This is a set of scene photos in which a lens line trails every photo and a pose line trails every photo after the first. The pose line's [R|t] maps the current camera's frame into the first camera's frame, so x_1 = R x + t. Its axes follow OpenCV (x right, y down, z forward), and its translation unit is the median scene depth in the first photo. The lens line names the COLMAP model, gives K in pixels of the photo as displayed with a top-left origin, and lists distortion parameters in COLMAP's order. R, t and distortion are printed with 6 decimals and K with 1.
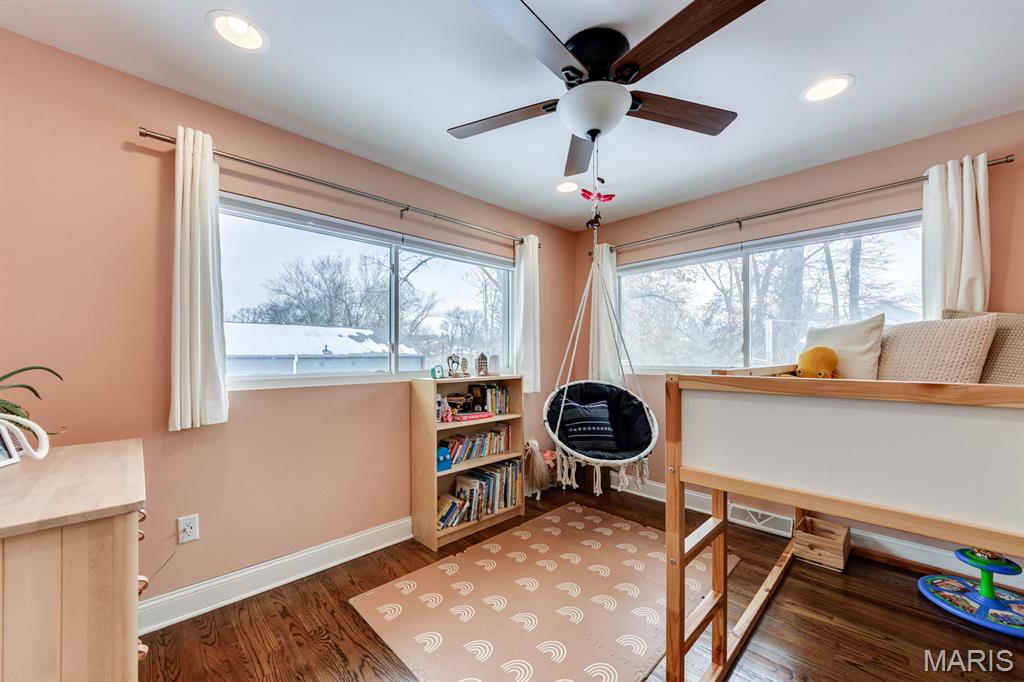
lens RADIAL K [[393.9, 0, 502.6], [0, 393.9, 346.7], [0, 0, 1]] dist [-0.000579, -0.000068]
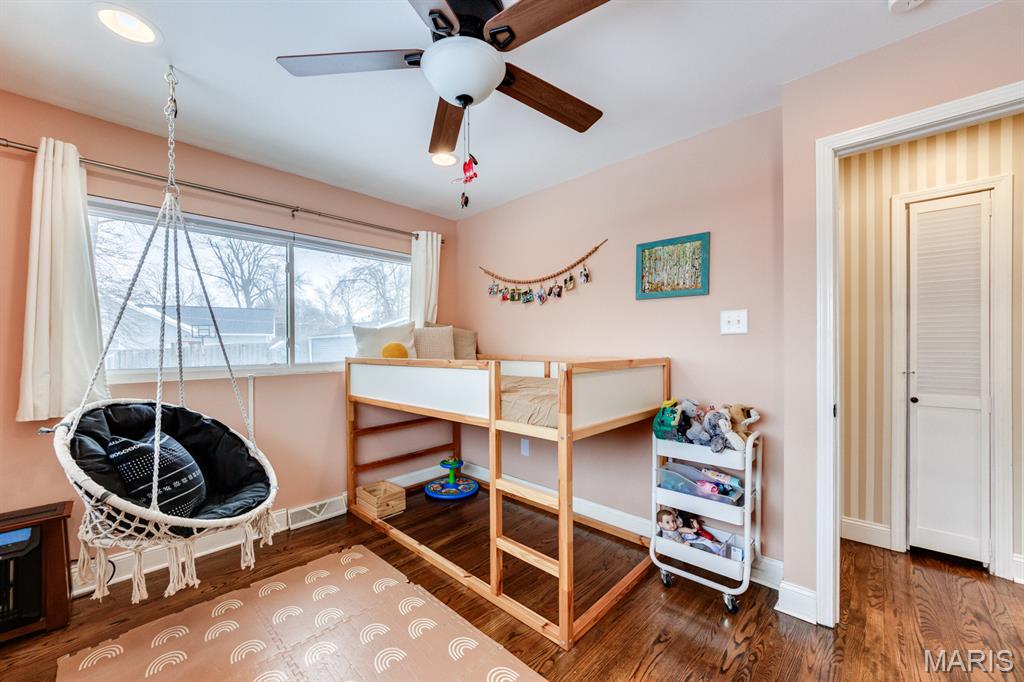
lens RADIAL K [[393.9, 0, 502.6], [0, 393.9, 346.7], [0, 0, 1]] dist [-0.000579, -0.000068]
pose [[-0.044369, 0.004235, 0.999006, -0.414892], [-0.011165, 0.999926, -0.004735, 0.011322], [-0.998953, -0.011364, -0.044318, 0.607379]]
